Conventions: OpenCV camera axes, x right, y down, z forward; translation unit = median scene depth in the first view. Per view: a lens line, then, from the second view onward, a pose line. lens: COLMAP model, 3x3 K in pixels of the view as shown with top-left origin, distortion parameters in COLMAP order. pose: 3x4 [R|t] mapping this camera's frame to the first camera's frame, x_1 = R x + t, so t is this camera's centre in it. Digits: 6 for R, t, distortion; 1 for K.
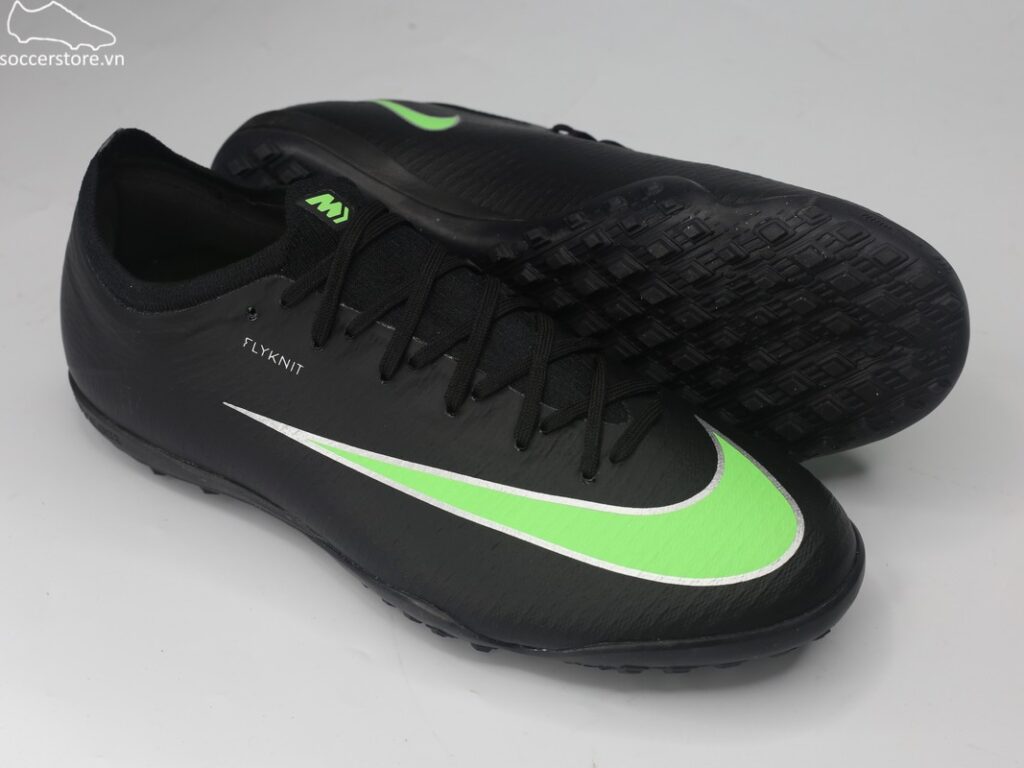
lens RADIAL K [[1866.5, 0, 507.5], [0, 1866.5, 382.5], [0, 0, 1]] dist [-0.064497, 0.000000]
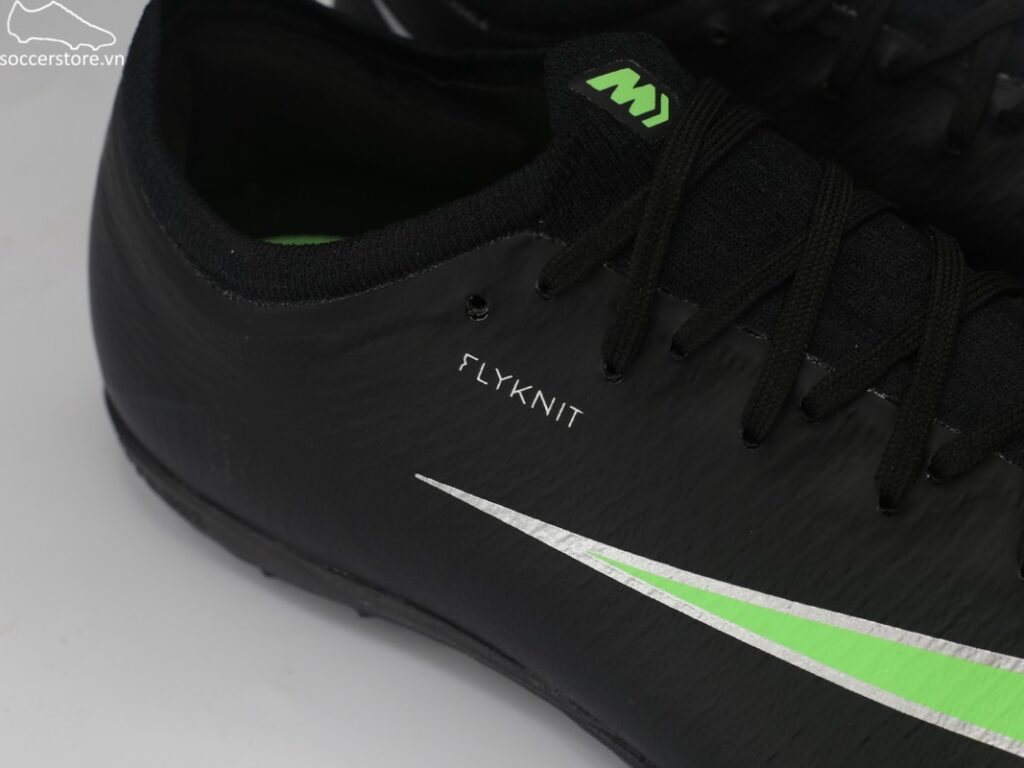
lens RADIAL K [[1866.5, 0, 513.4], [0, 1866.5, 385.9], [0, 0, 1]] dist [-0.064497, 0.000000]
pose [[0.999917, -0.008170, 0.009960, -0.132961], [0.007443, 0.997457, 0.070885, -0.051591], [-0.010514, -0.070805, 0.997435, 0.493701]]
